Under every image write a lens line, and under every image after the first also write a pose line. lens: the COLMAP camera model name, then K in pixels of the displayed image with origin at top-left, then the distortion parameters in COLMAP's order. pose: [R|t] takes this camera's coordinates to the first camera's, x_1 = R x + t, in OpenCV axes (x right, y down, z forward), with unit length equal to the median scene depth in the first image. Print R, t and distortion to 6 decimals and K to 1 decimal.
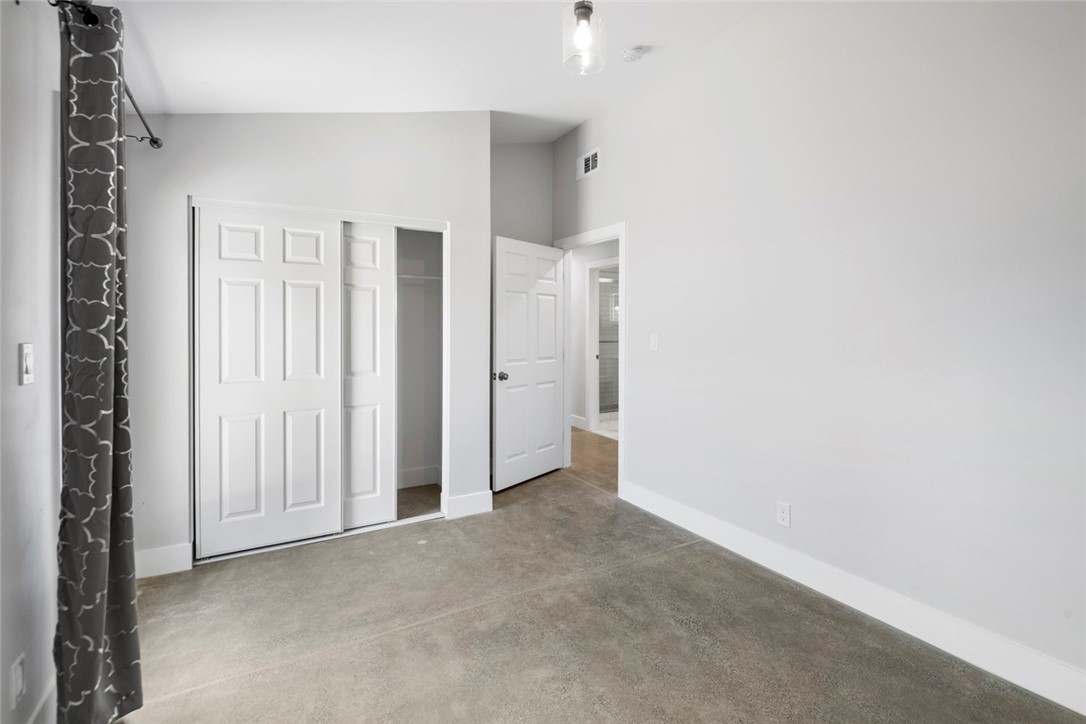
lens RADIAL K [[525.2, 0, 544.7], [0, 525.2, 328.8], [0, 0, 1]] dist [0.028972, -0.000052]
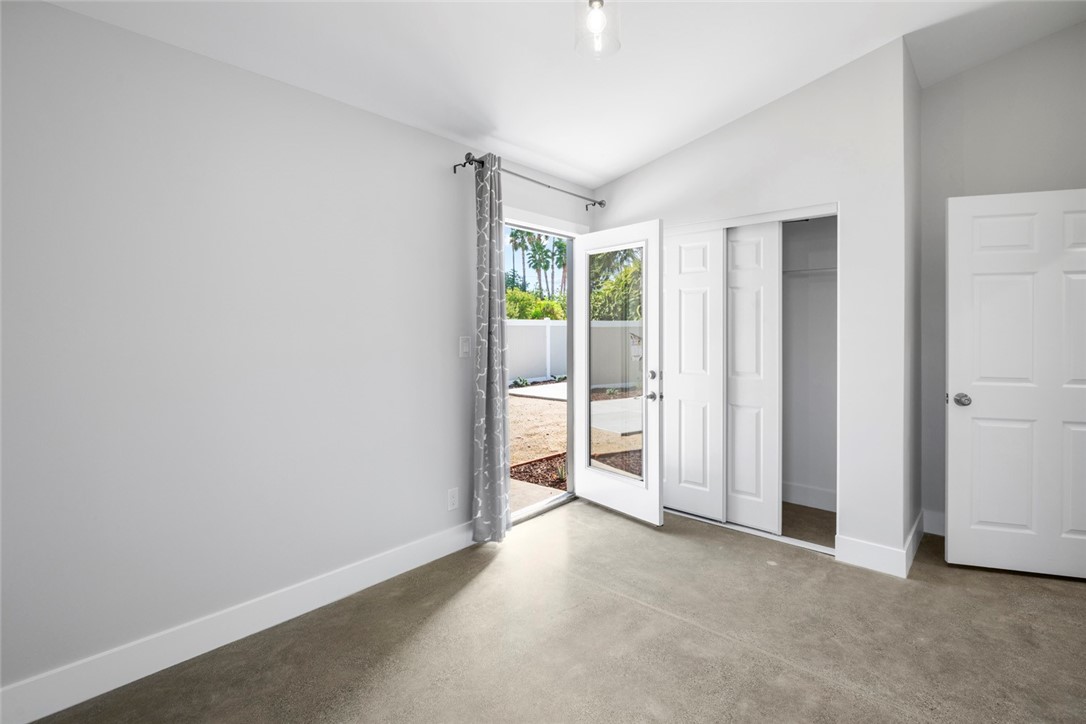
lens RADIAL K [[507.8, 0, 538.1], [0, 507.8, 330.2], [0, 0, 1]] dist [-0.002302, 0.000045]
pose [[0.311107, 0.002504, -0.950372, 0.459395], [-0.003007, 0.999994, 0.001650, -0.000148], [0.950370, 0.002344, 0.311113, 0.328221]]
